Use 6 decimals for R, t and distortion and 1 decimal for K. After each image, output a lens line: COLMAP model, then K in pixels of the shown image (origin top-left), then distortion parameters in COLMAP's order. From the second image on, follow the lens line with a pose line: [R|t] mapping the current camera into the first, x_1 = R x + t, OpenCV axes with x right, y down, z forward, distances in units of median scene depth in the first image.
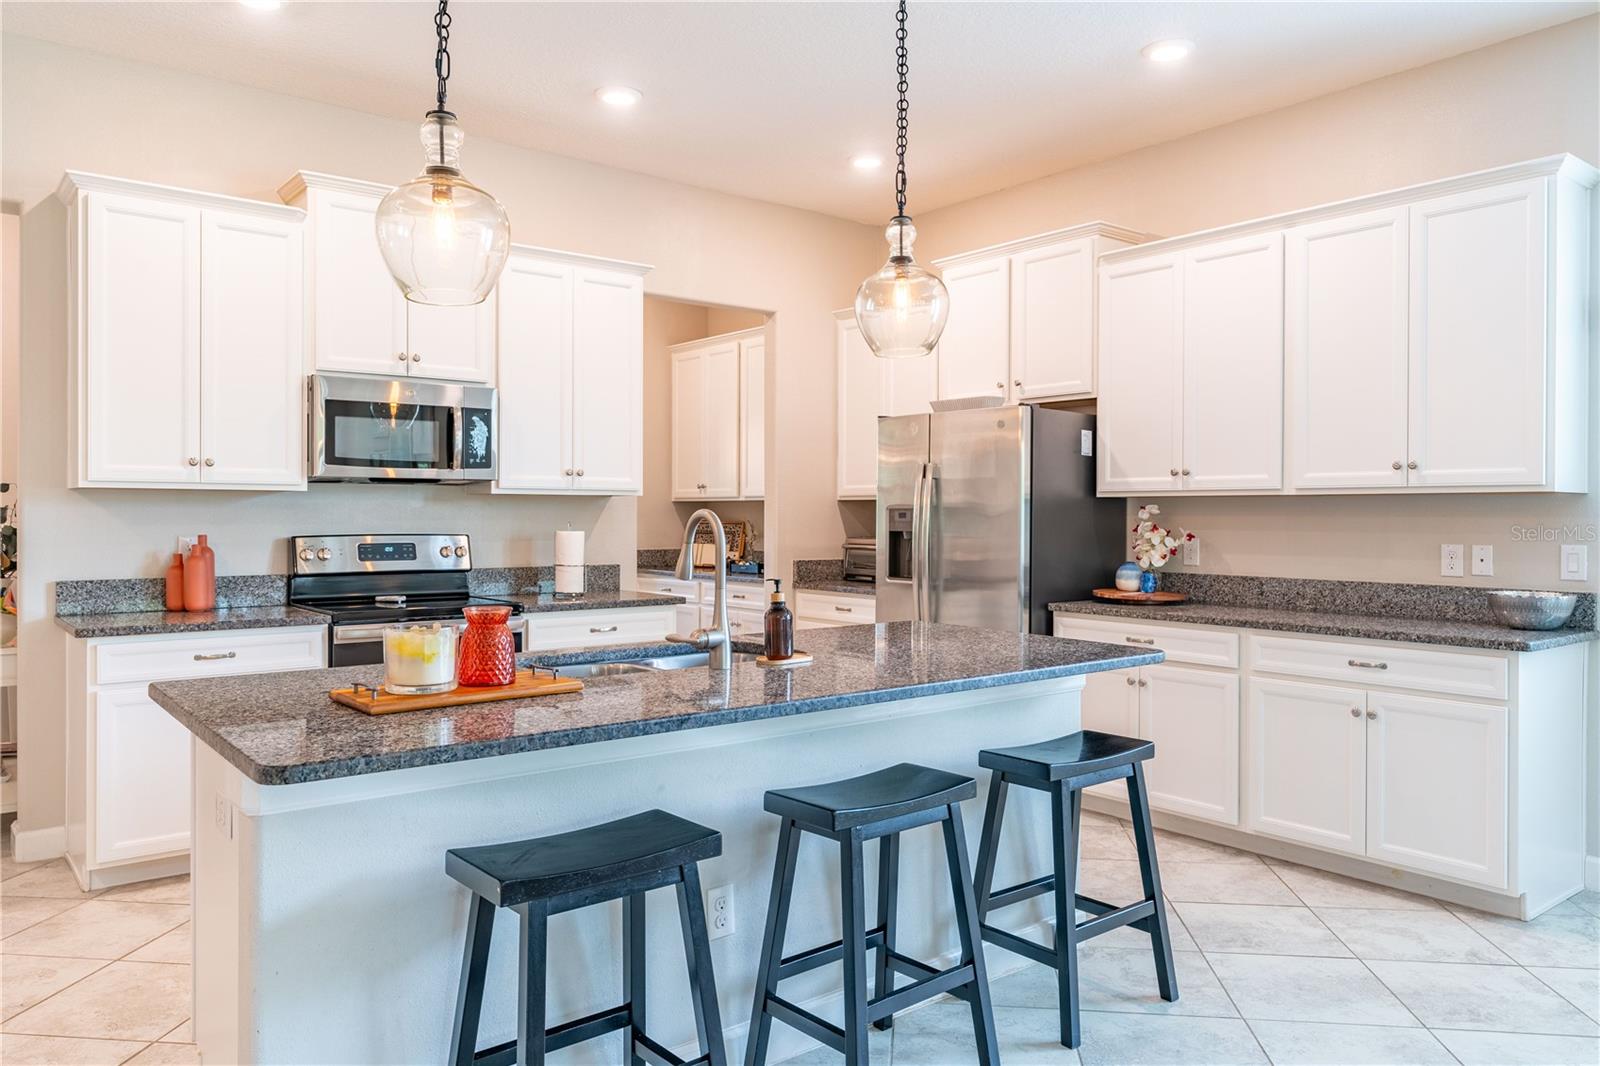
lens RADIAL K [[1120.2, 0, 805.9], [0, 1120.2, 516.1], [0, 0, 1]] dist [0.001112, 0.002447]
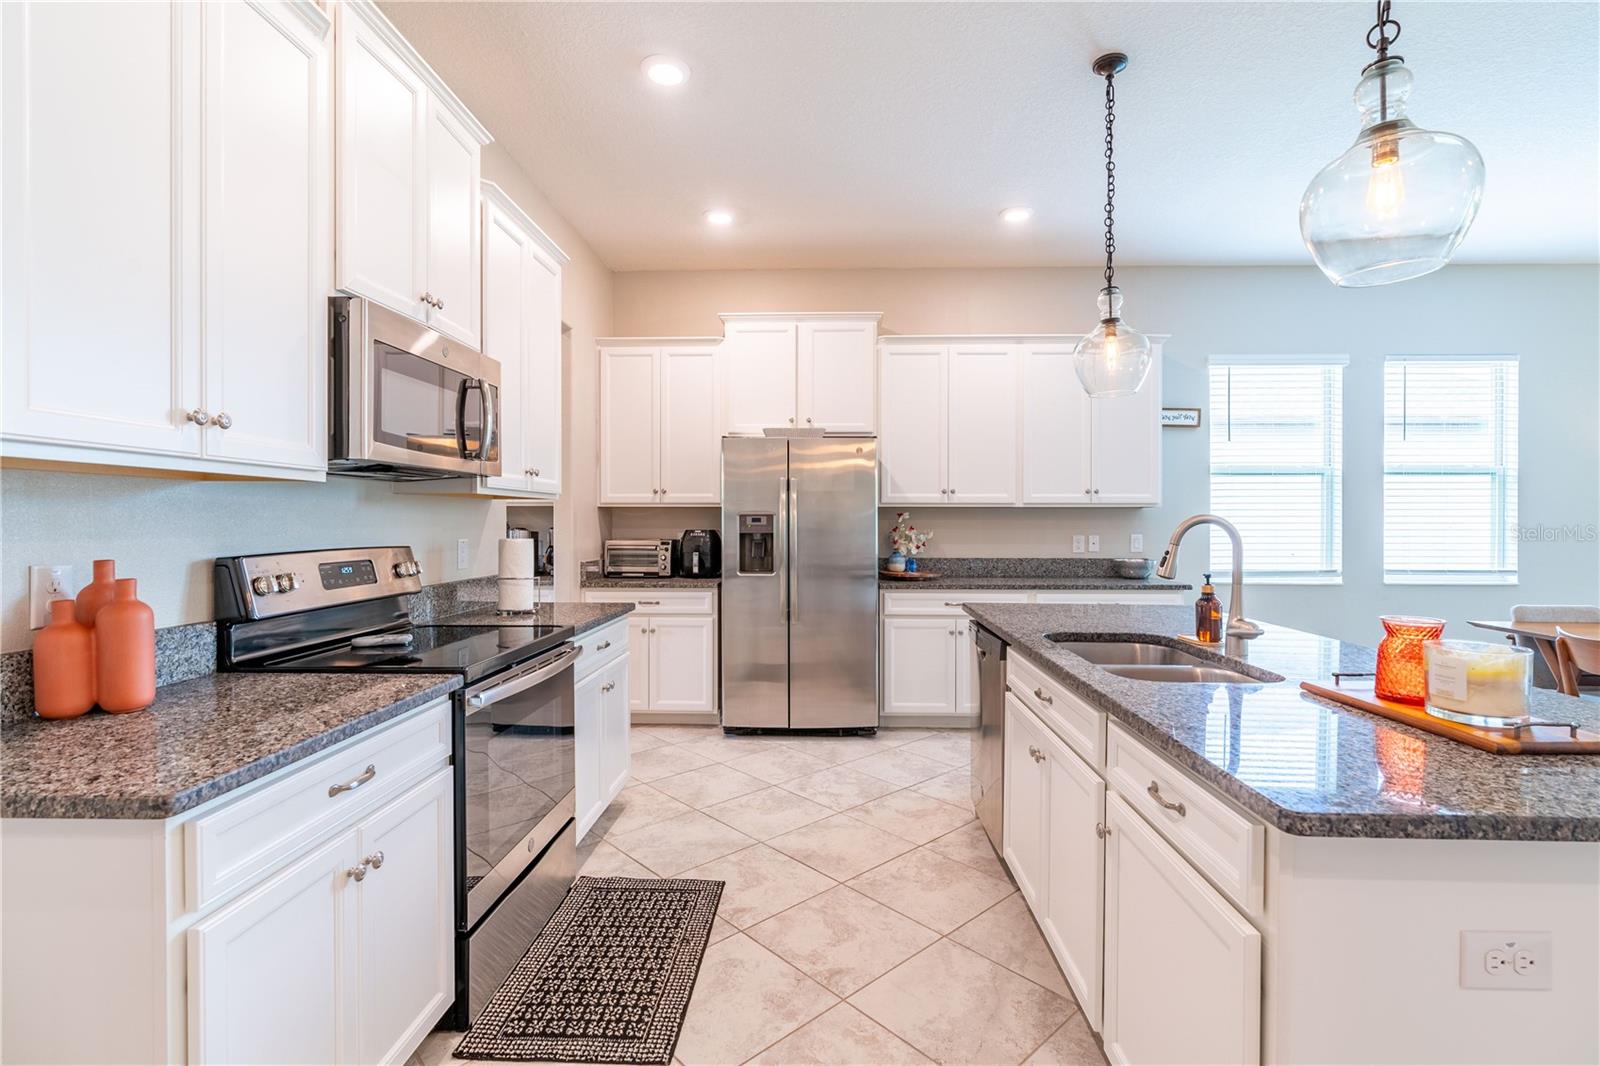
lens RADIAL K [[733.7, 0, 816.5], [0, 733.7, 528.3], [0, 0, 1]] dist [-0.007601, 0.000516]
pose [[0.646326, -0.010598, 0.762988, -0.540787], [0.002447, 0.999927, 0.011815, -0.001009], [-0.763058, -0.005769, 0.646305, 0.495055]]
